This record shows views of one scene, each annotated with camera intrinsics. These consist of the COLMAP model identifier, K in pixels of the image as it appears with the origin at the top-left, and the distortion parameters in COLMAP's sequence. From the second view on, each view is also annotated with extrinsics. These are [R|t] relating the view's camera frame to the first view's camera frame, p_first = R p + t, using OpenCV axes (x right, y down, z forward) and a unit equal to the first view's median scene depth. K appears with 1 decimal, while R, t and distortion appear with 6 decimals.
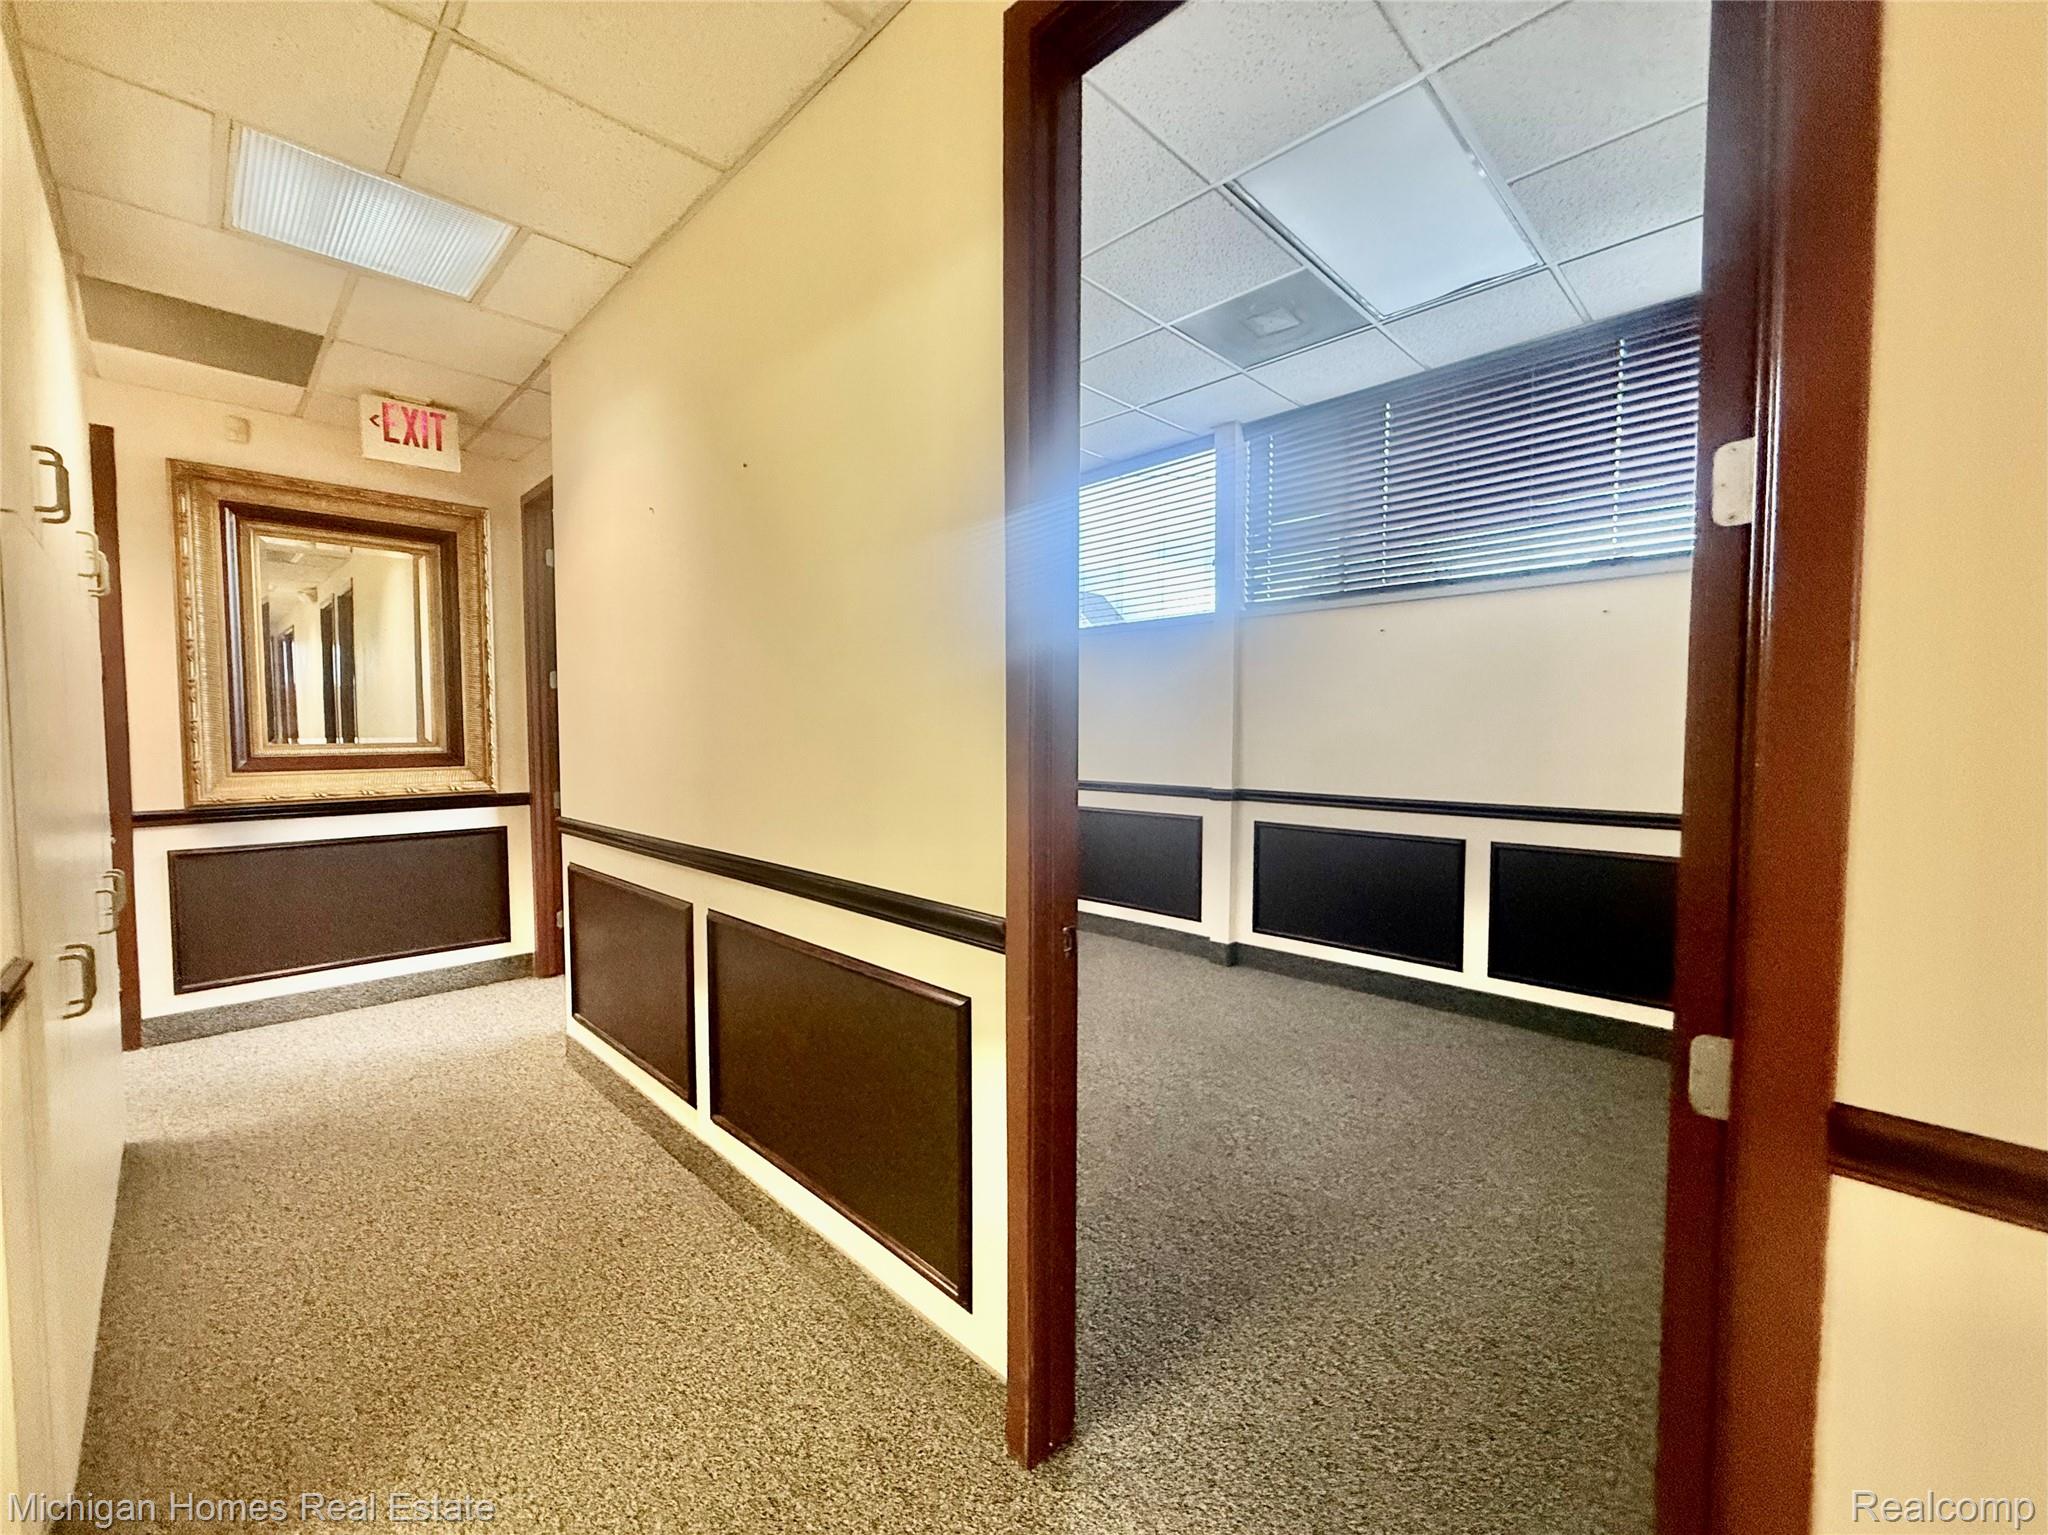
lens RADIAL K [[814.3, 0, 1008.6], [0, 814.3, 765.5], [0, 0, 1]] dist [-0.002305, 0.000806]
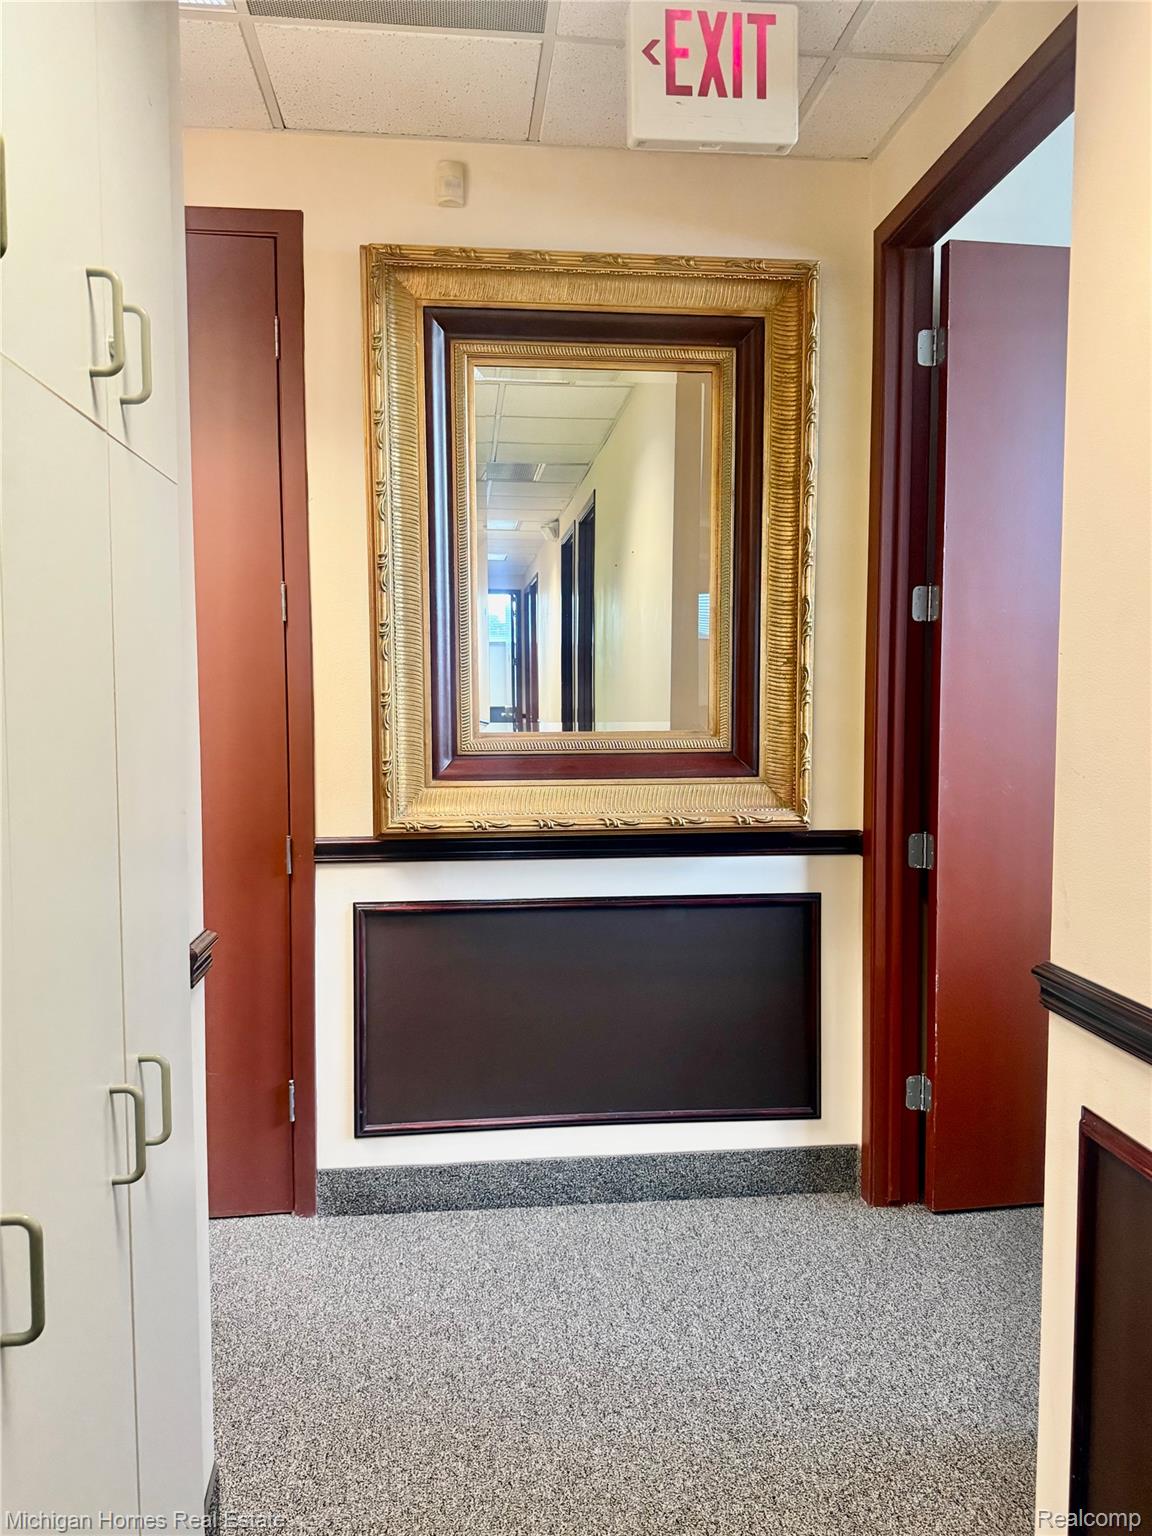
lens RADIAL K [[1089.2, 0, 574.7], [0, 1089.2, 764.4], [0, 0, 1]] dist [0.014261, -0.004120]
pose [[0.771842, 0.042489, -0.634393, -0.373134], [-0.028743, 0.999076, 0.031943, -0.030727], [0.635164, -0.006421, 0.772350, 0.454556]]
